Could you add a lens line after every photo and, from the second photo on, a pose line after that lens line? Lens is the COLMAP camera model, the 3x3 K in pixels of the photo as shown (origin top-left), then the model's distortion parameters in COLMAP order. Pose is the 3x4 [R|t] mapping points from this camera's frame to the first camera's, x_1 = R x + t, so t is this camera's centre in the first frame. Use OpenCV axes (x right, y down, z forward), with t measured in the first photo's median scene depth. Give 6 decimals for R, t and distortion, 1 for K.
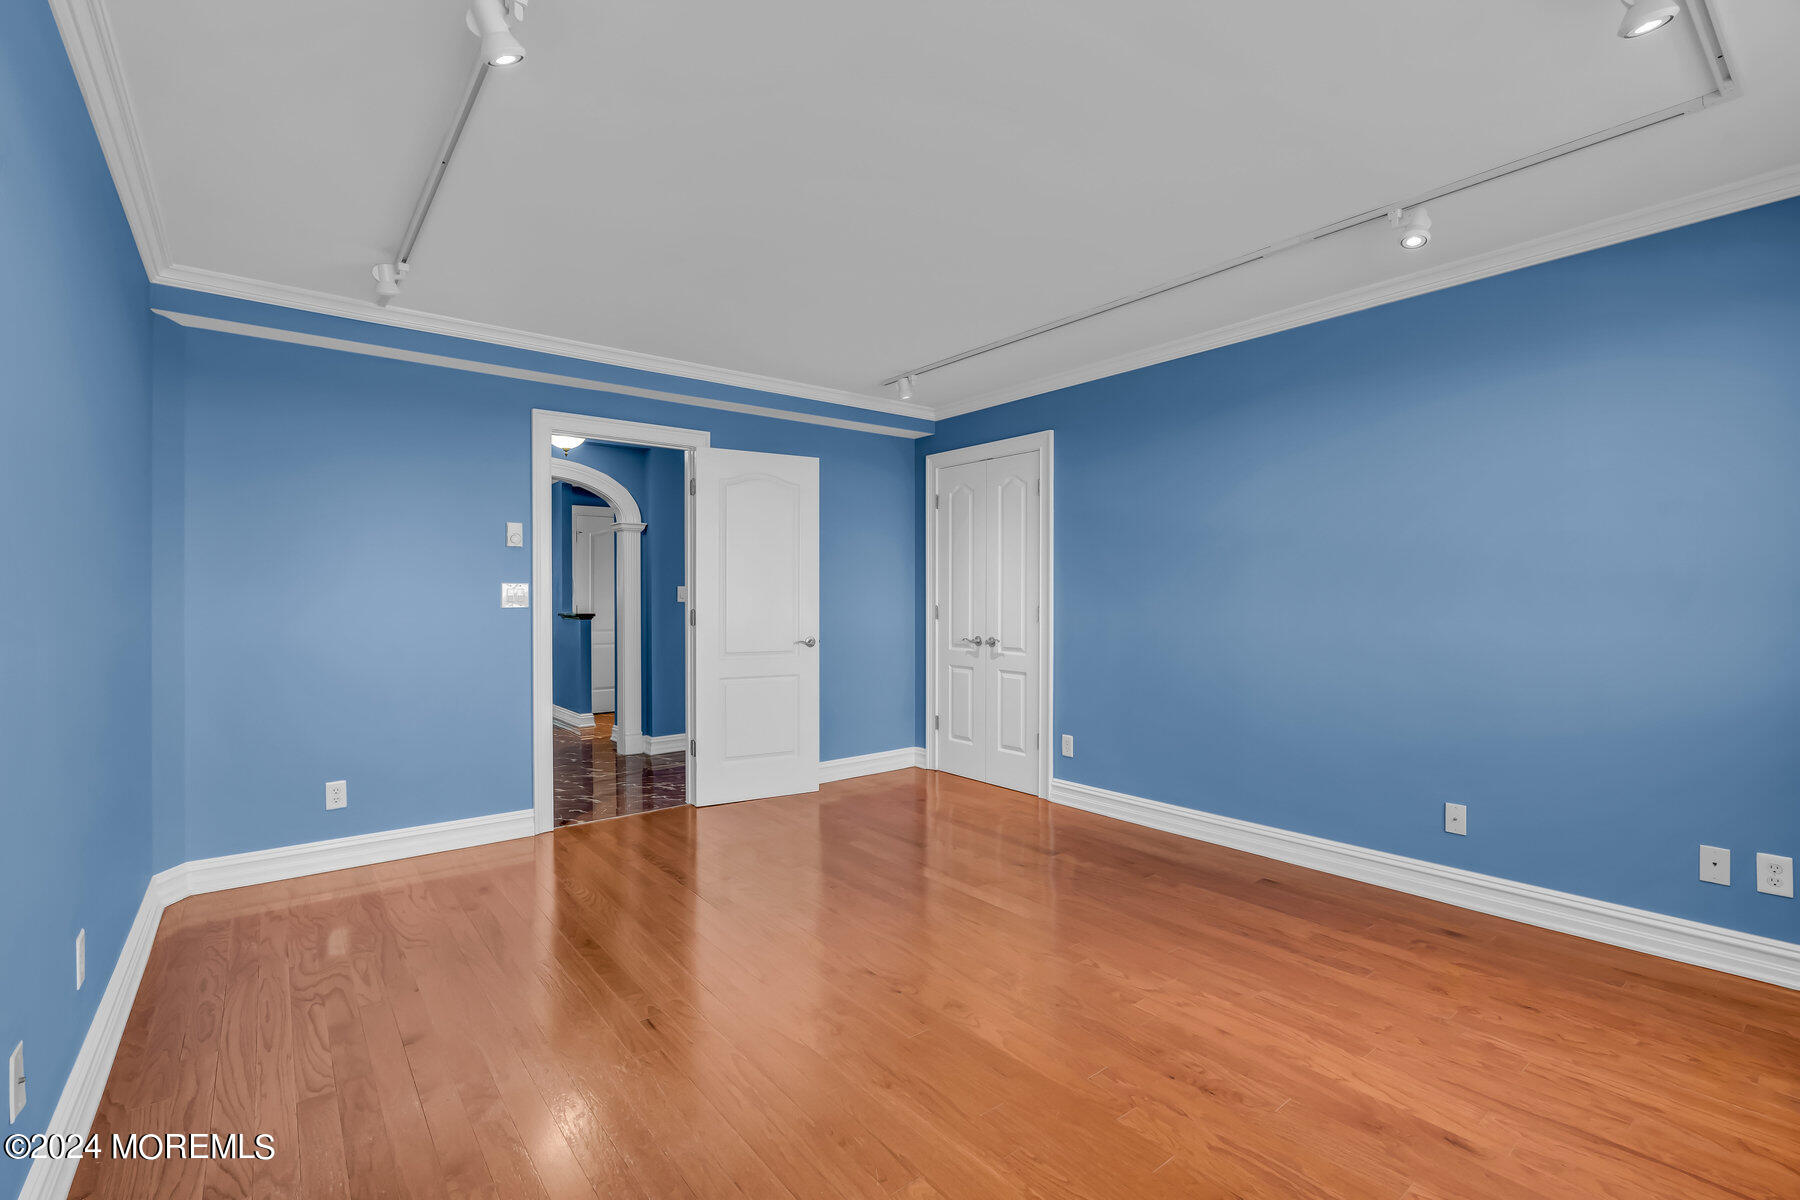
lens RADIAL K [[806.6, 0, 903.2], [0, 806.6, 606.0], [0, 0, 1]] dist [0.003983, 0.000161]
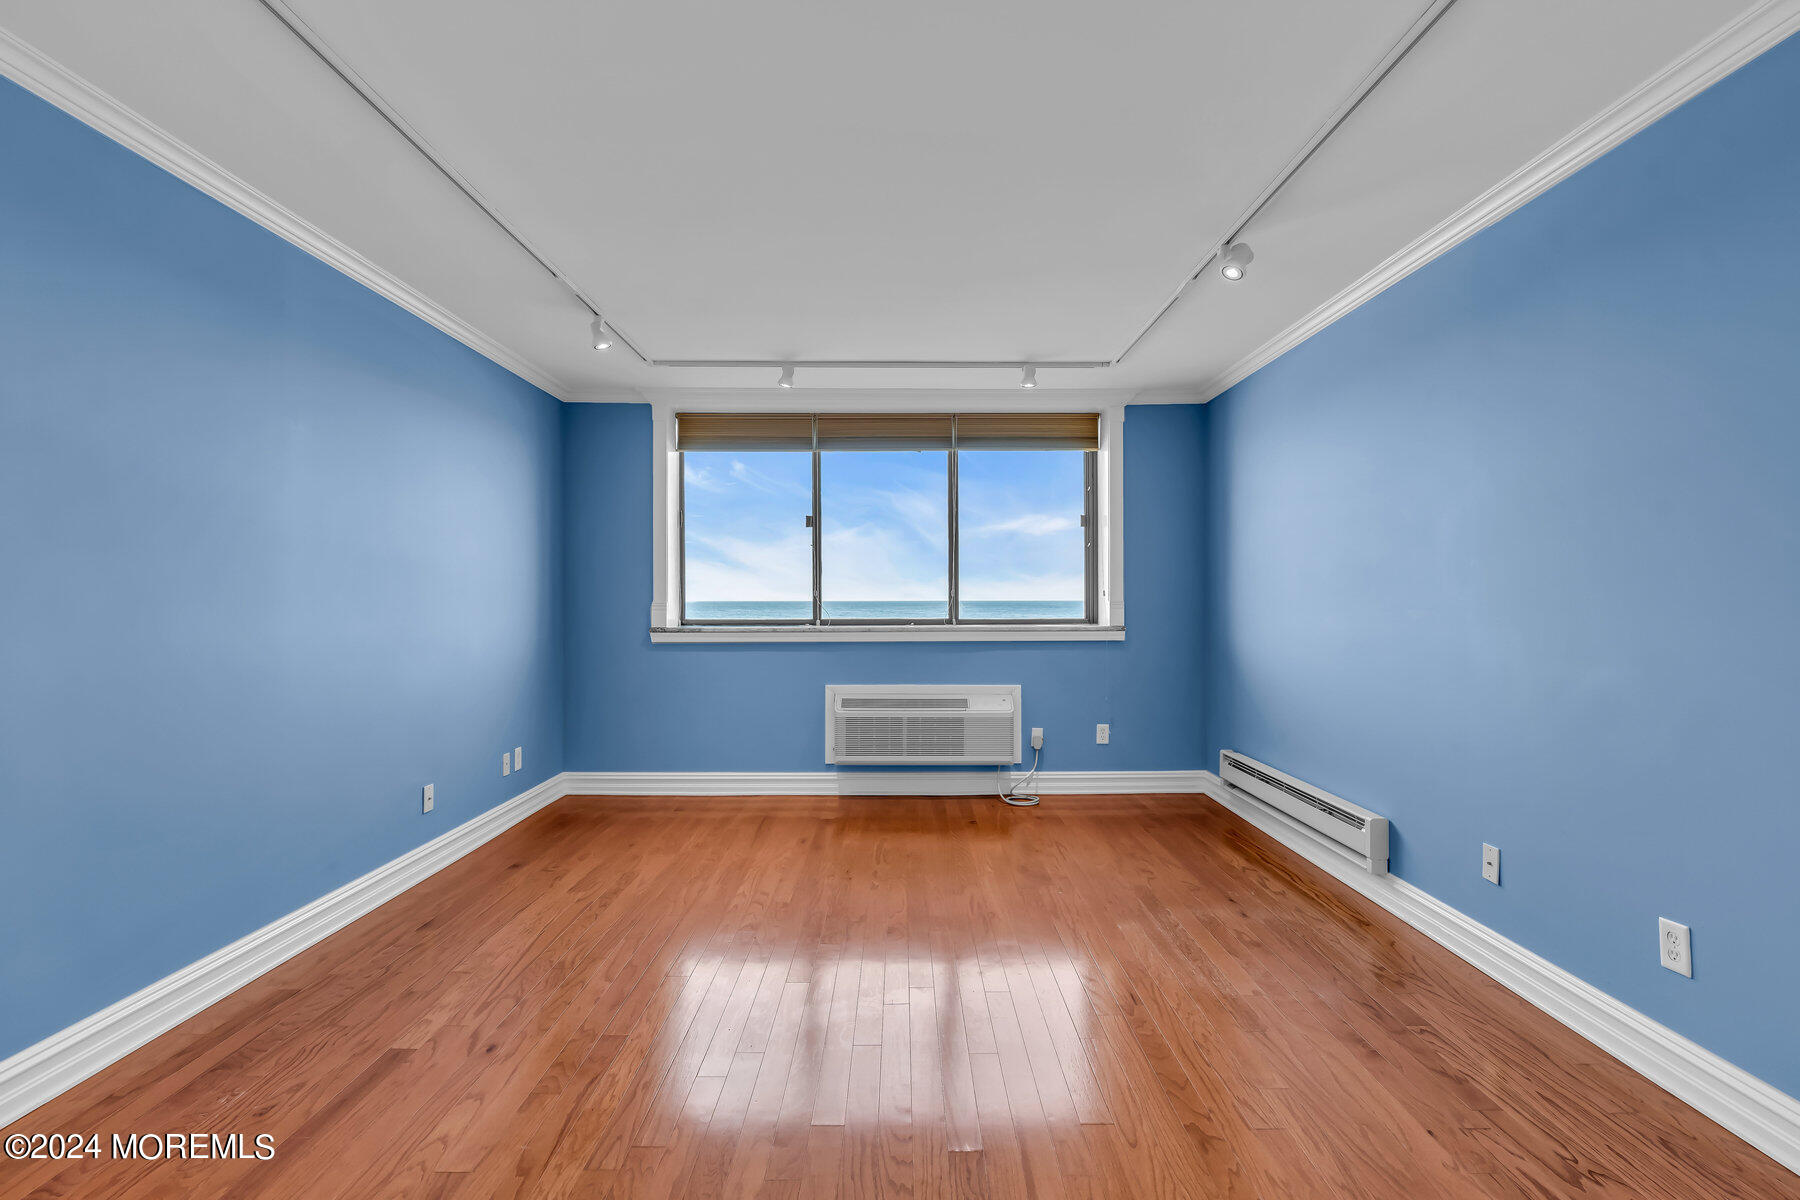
lens RADIAL K [[806.6, 0, 905.6], [0, 806.6, 586.3], [0, 0, 1]] dist [0.003983, 0.000161]
pose [[-0.788899, 0.013292, 0.614379, -0.676160], [0.004732, 0.999868, -0.015555, -0.014430], [-0.614504, -0.009364, -0.788858, 1.858090]]
